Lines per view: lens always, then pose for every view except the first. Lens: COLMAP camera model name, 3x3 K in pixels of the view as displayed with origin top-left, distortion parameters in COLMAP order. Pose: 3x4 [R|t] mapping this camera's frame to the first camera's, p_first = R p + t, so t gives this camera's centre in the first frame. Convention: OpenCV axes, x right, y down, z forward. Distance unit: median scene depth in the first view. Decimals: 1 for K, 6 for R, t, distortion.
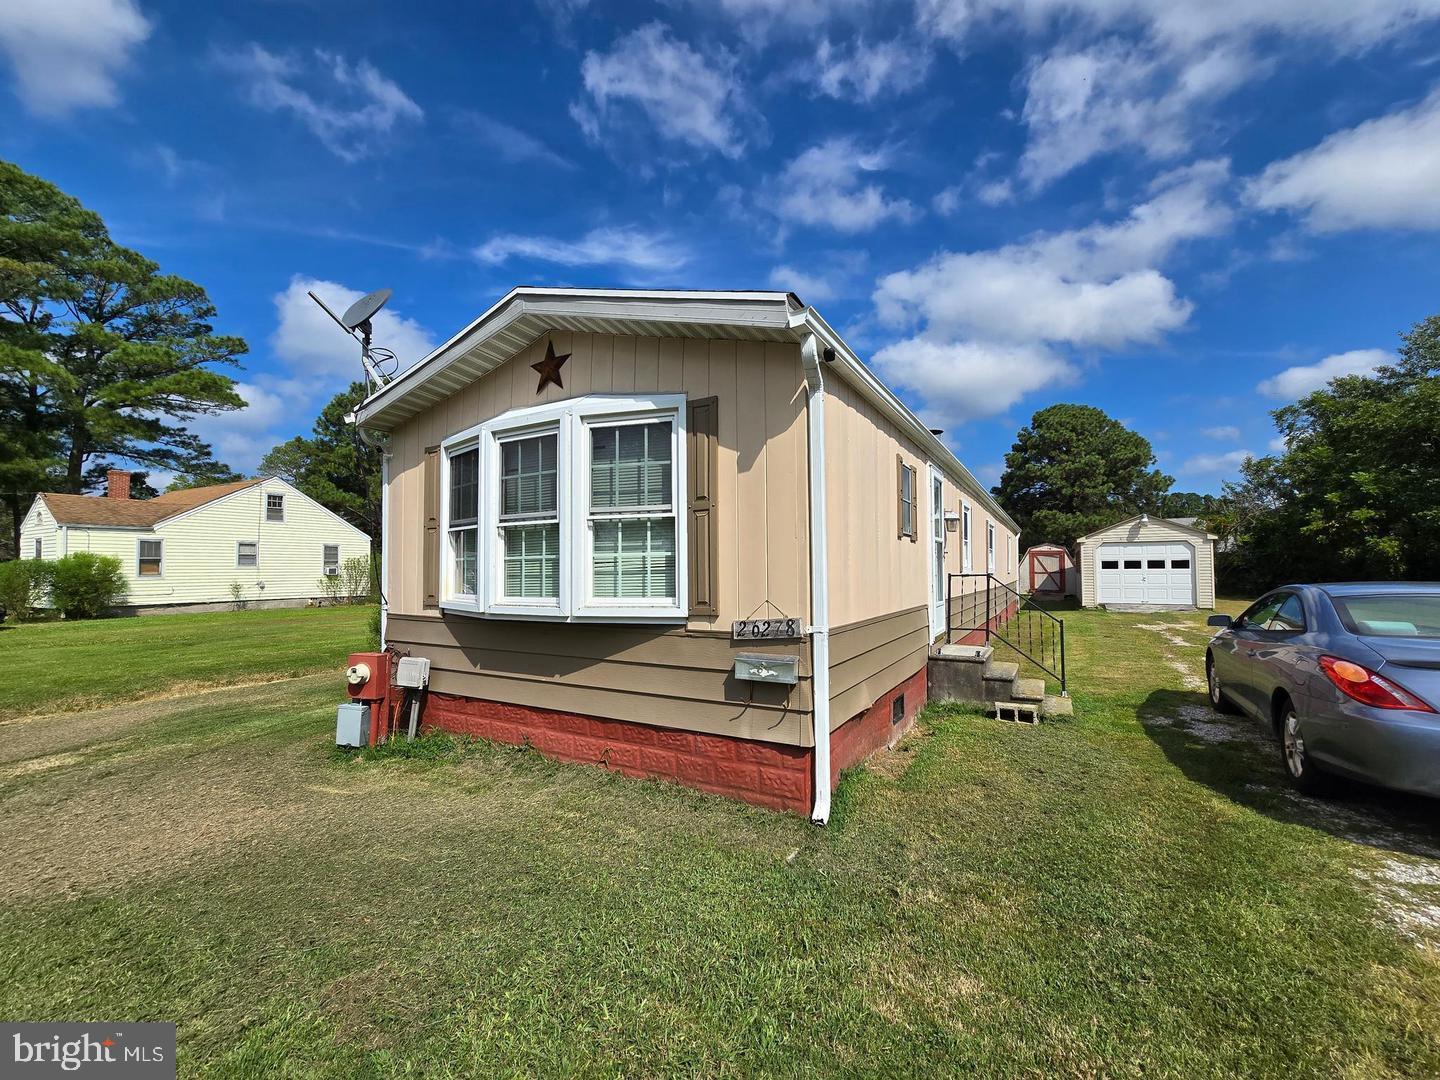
lens RADIAL K [[590.4, 0, 722.1], [0, 590.4, 556.5], [0, 0, 1]] dist [0.000184, 0.000667]
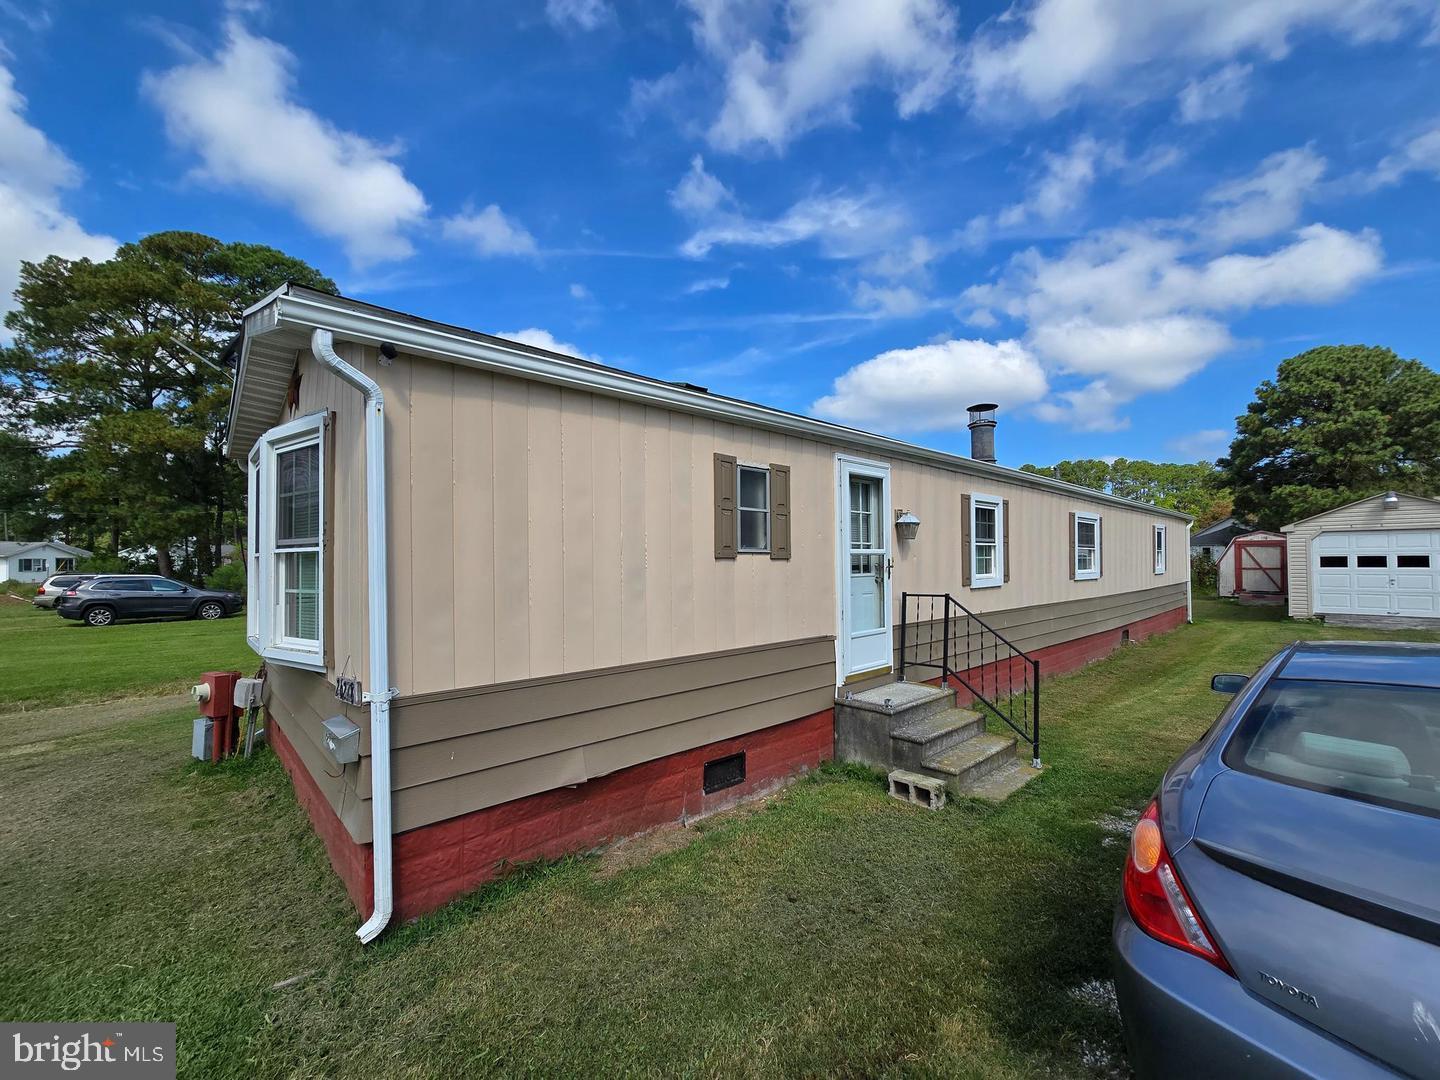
lens RADIAL K [[589.6, 0, 723.3], [0, 589.6, 553.9], [0, 0, 1]] dist [0.000533, -0.000220]
pose [[0.954861, -0.005315, -0.297004, 0.144846], [0.009849, 0.999857, 0.013772, -0.013447], [0.296888, -0.016075, 0.954777, 0.064586]]
